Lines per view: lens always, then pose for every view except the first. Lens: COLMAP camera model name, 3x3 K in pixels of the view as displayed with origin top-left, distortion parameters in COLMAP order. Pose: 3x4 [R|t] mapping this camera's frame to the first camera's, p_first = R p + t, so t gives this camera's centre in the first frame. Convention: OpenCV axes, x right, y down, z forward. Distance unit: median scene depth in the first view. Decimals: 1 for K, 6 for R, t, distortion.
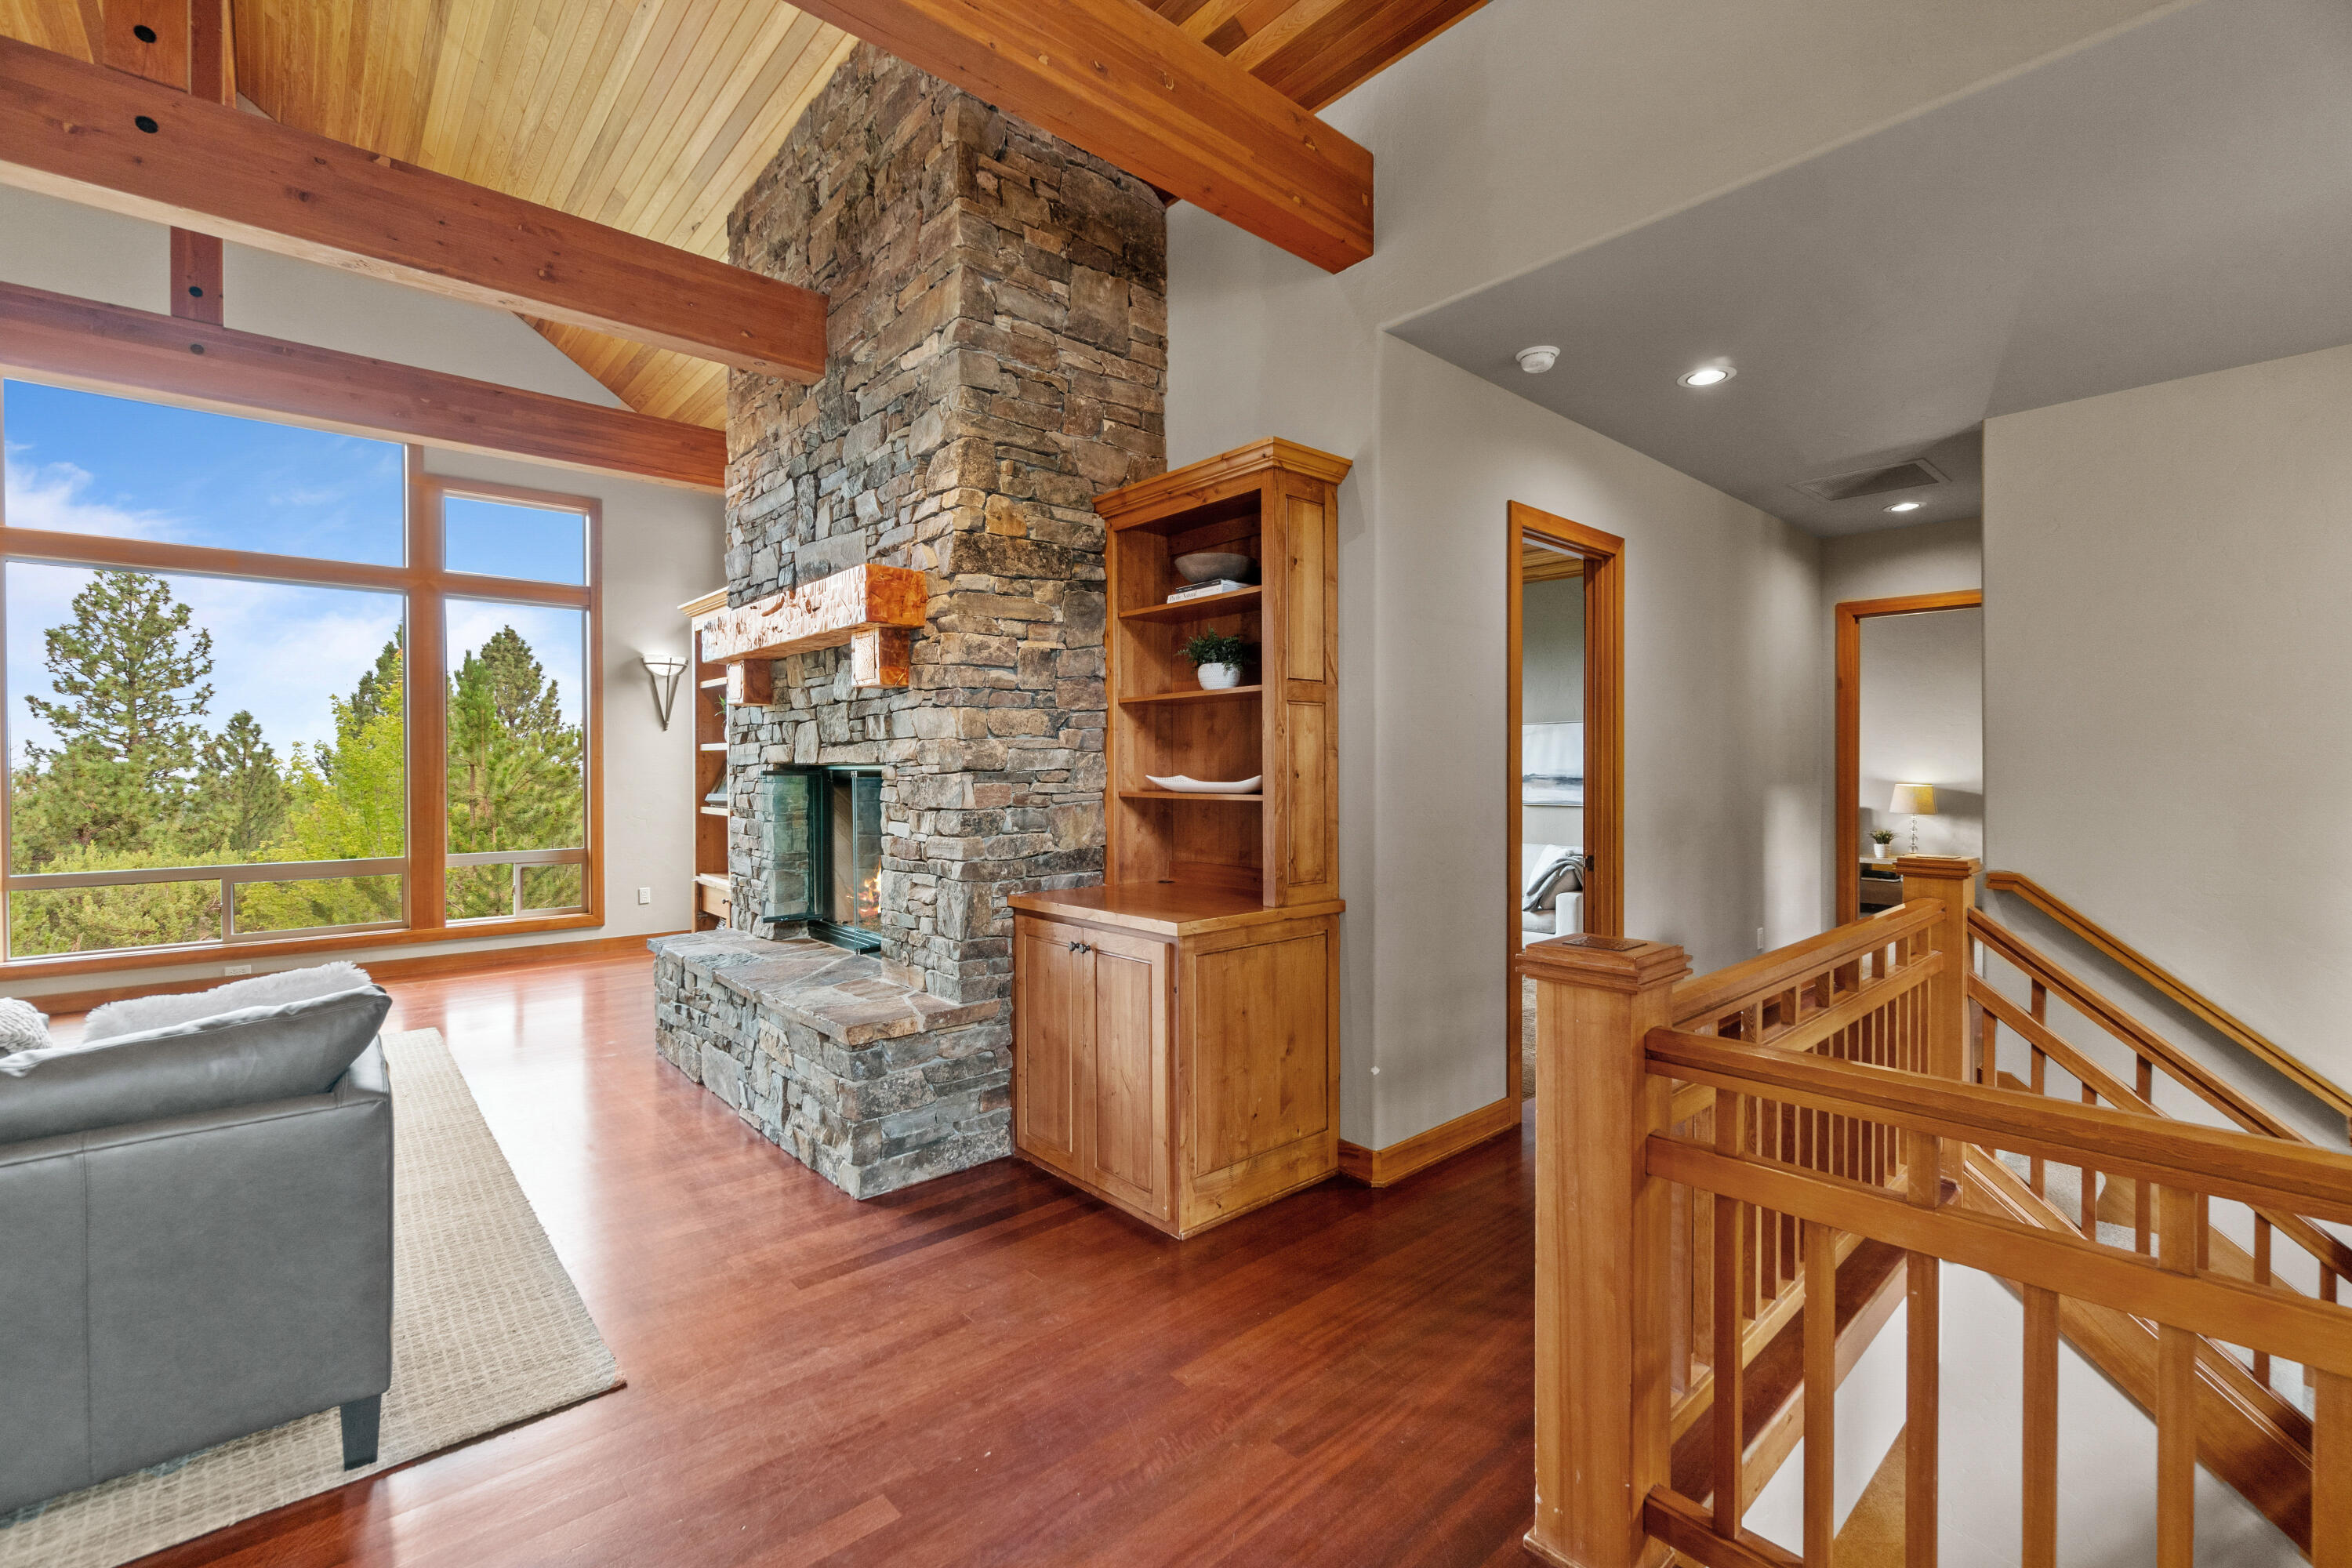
lens RADIAL K [[1003.2, 0, 1184.3], [0, 1003.2, 773.0], [0, 0, 1]] dist [-0.007511, 0.001453]
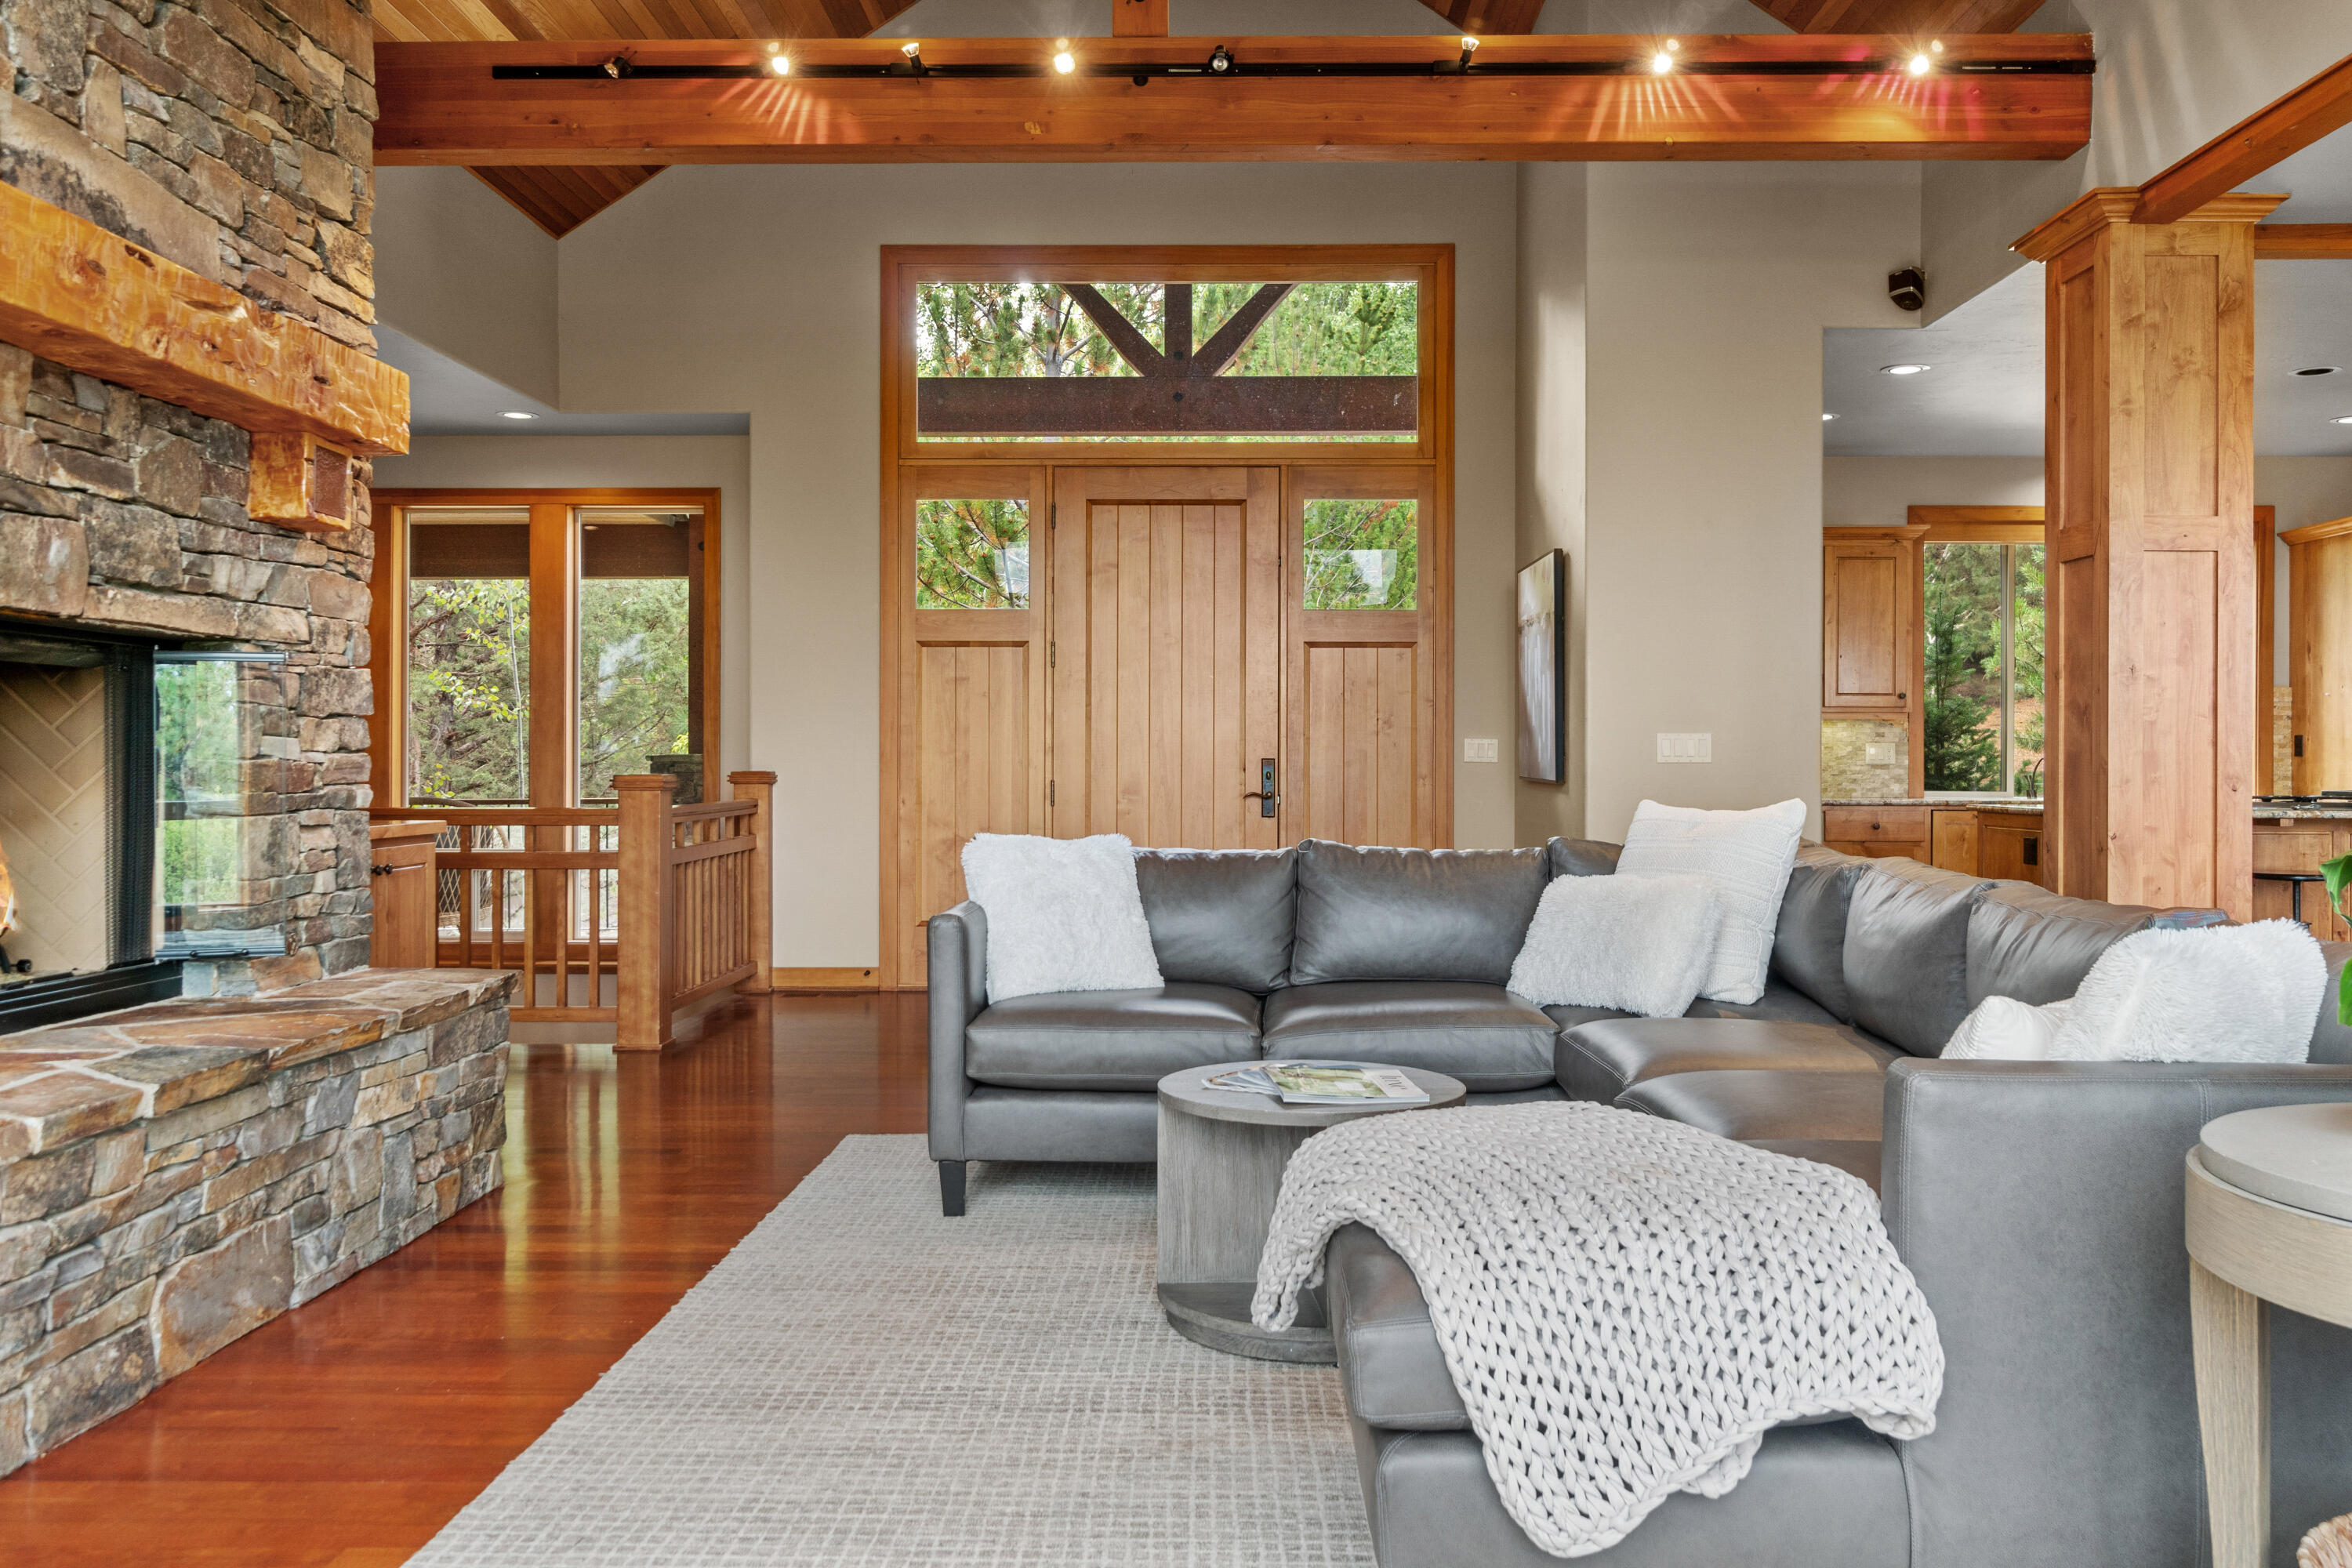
lens RADIAL K [[1801.2, 0, 1183.6], [0, 1801.2, 757.5], [0, 0, 1]] dist [-0.004443, 0.004734]
pose [[-0.729088, 0.003537, 0.684410, -0.286212], [0.003991, 0.999992, -0.000916, 0.012664], [-0.684408, 0.002063, -0.729096, 0.276840]]
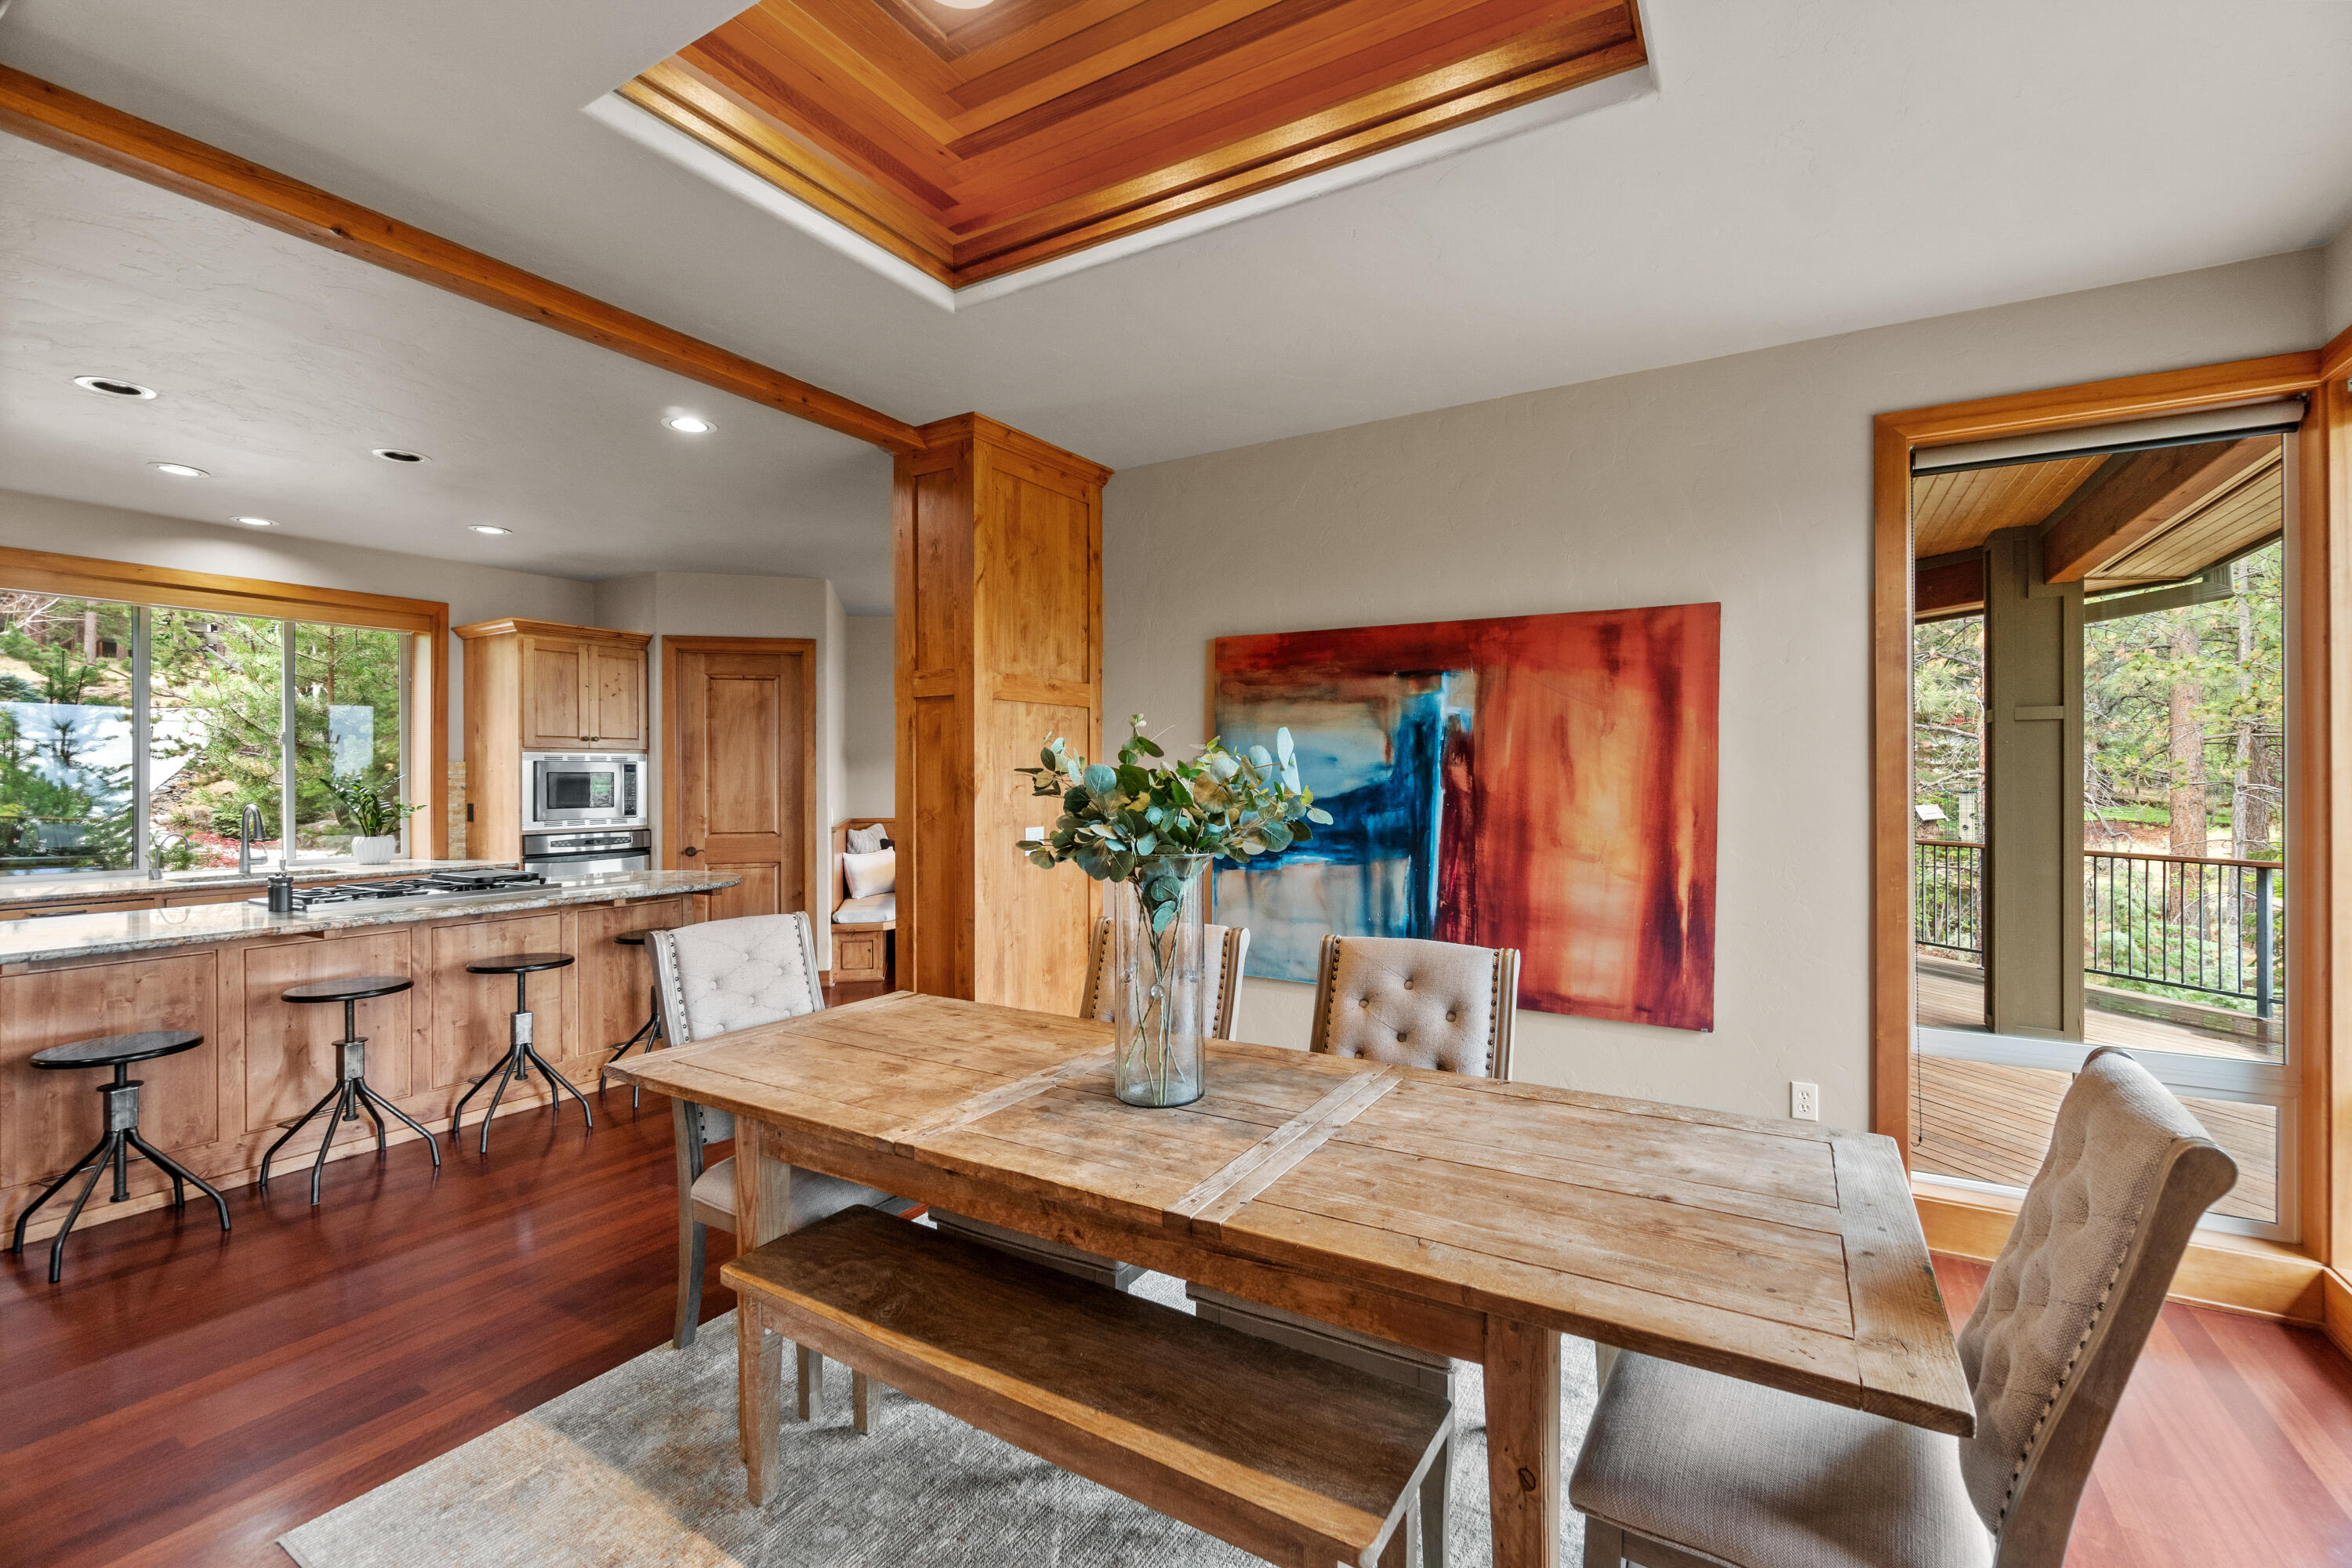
lens RADIAL K [[1010.7, 0, 1184.9], [0, 1010.7, 776.9], [0, 0, 1]] dist [-0.005193, -0.000198]
pose [[-0.954777, 0.006870, -0.297243, -0.293355], [0.004659, 0.999956, 0.008146, -0.002818], [0.297286, 0.006393, -0.954767, 0.080602]]
